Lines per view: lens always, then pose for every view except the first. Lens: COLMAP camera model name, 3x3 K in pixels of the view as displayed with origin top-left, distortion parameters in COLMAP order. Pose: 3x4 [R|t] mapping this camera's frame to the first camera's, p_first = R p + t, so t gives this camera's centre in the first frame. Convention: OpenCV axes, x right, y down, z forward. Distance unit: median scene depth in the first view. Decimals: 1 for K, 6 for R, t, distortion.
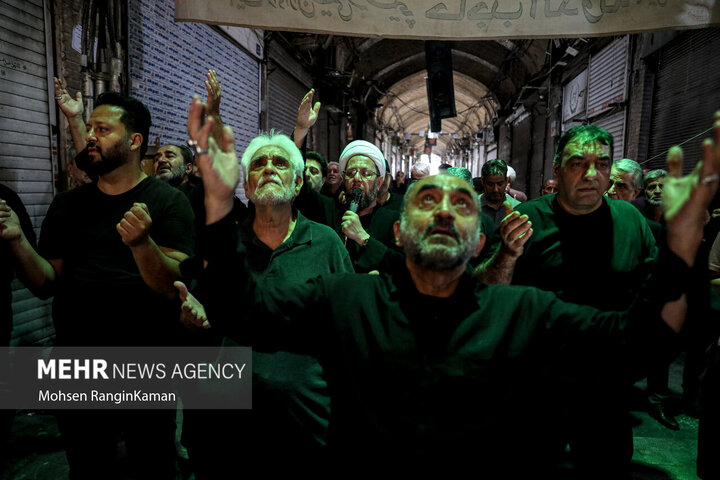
lens RADIAL K [[504.5, 0, 363.3], [0, 504.5, 242.0], [0, 0, 1]] dist [-0.111254, 0.096968]
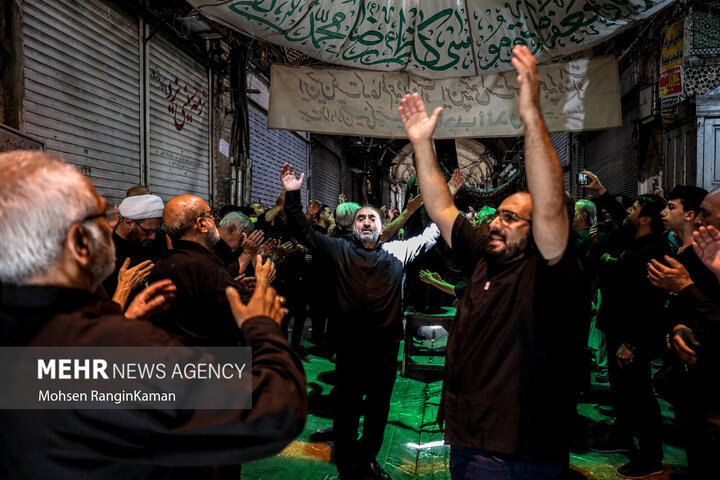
lens RADIAL K [[504.5, 0, 363.3], [0, 504.5, 242.0], [0, 0, 1]] dist [-0.111254, 0.096968]
pose [[0.999351, -0.015966, -0.032275, -0.005001], [0.012758, 0.995174, -0.097289, 0.033099], [0.033672, 0.096814, 0.994733, -0.217202]]
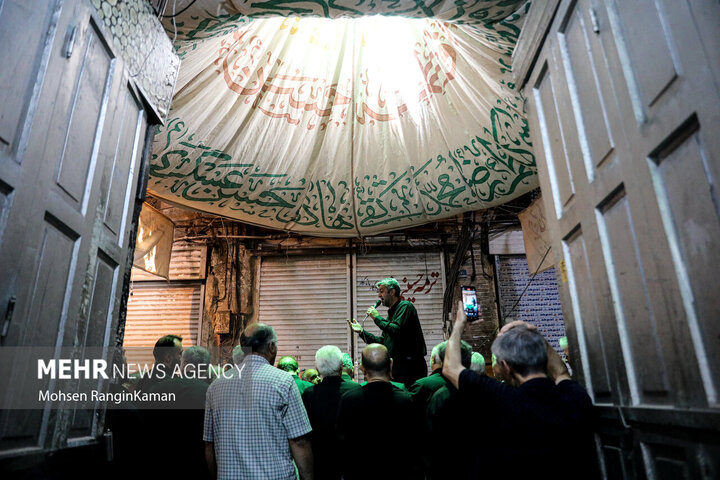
lens RADIAL K [[504.5, 0, 363.3], [0, 504.5, 242.0], [0, 0, 1]] dist [-0.111254, 0.096968]
pose [[0.081648, -0.320599, -0.943689, 0.419017], [-0.084631, 0.941201, -0.327076, 0.011210], [0.993062, 0.106570, 0.049714, 0.128238]]
